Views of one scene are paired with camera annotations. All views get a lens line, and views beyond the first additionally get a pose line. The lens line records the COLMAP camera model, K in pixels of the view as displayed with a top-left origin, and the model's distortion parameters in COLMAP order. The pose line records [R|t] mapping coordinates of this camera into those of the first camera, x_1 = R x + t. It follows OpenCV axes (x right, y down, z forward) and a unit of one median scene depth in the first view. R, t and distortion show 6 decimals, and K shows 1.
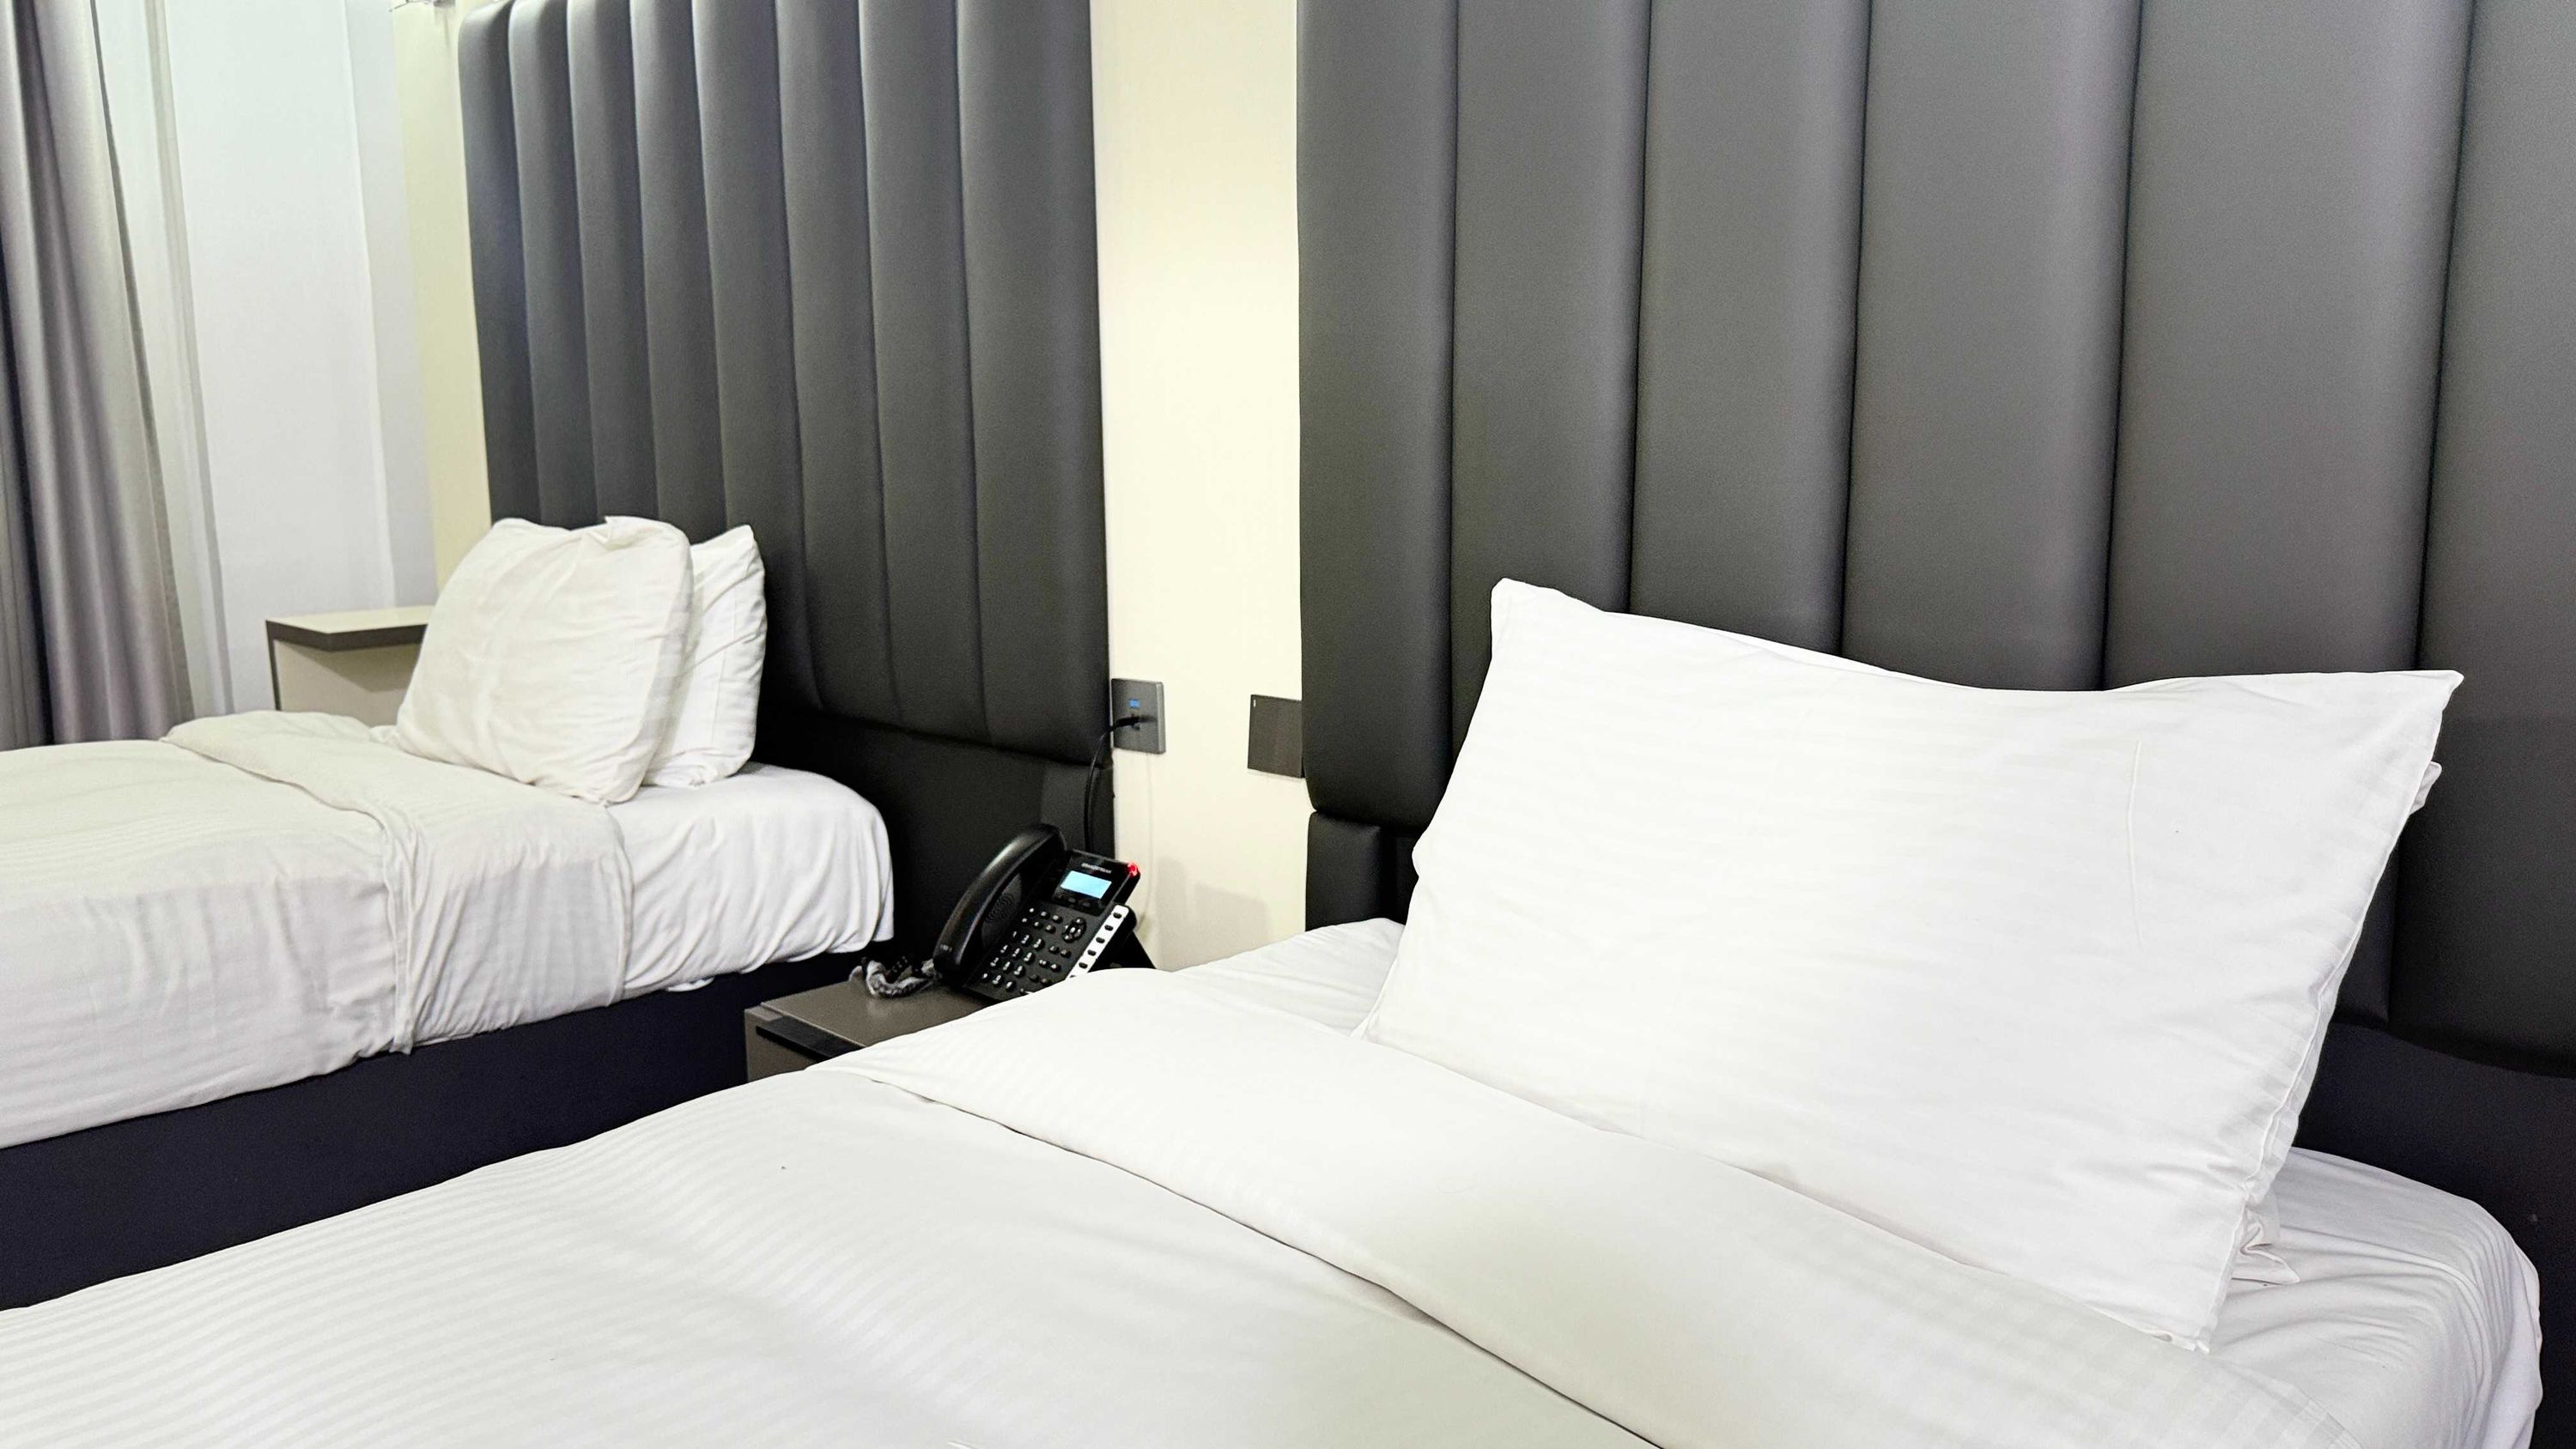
lens RADIAL K [[1849.7, 0, 1328.5], [0, 1849.7, 766.2], [0, 0, 1]] dist [0.050121, -0.010630]
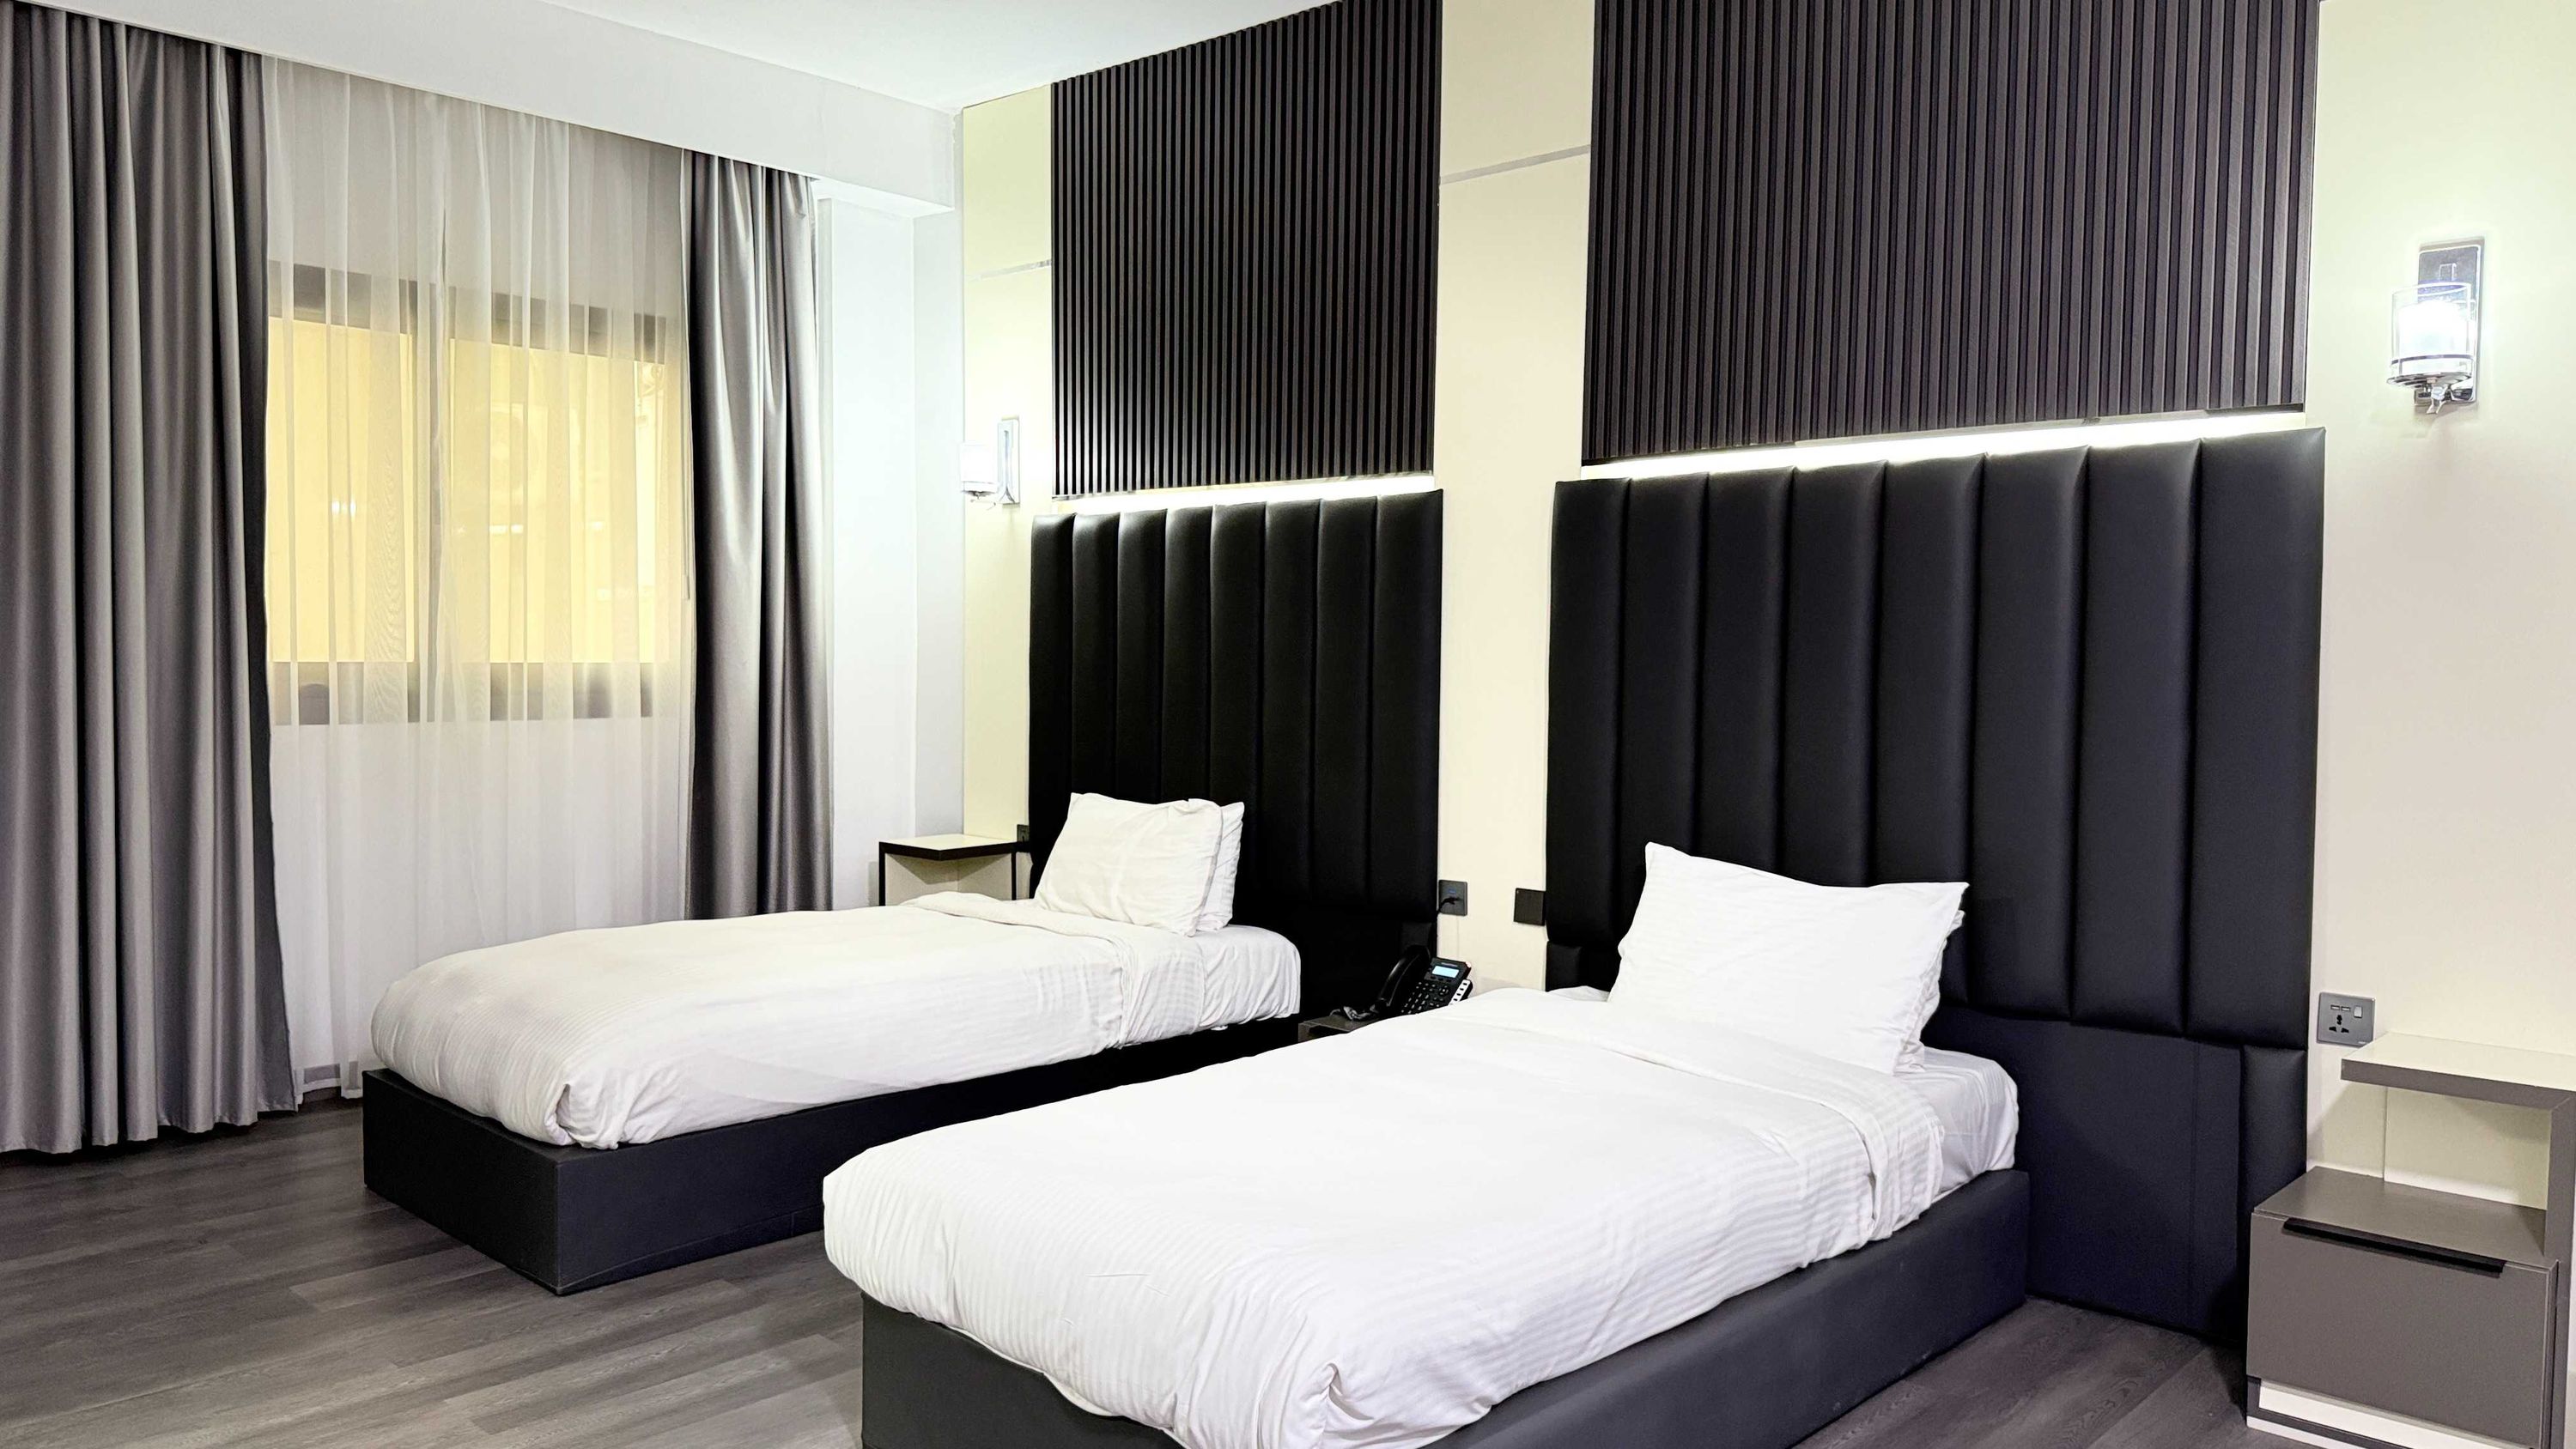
lens RADIAL K [[1849.7, 0, 1301.9], [0, 1849.7, 724.9], [0, 0, 1]] dist [0.050121, -0.010630]
pose [[0.999718, 0.018797, 0.014489, -0.328311], [-0.016611, 0.990220, -0.138520, 0.077779], [-0.016951, 0.138240, 0.990254, -1.194387]]
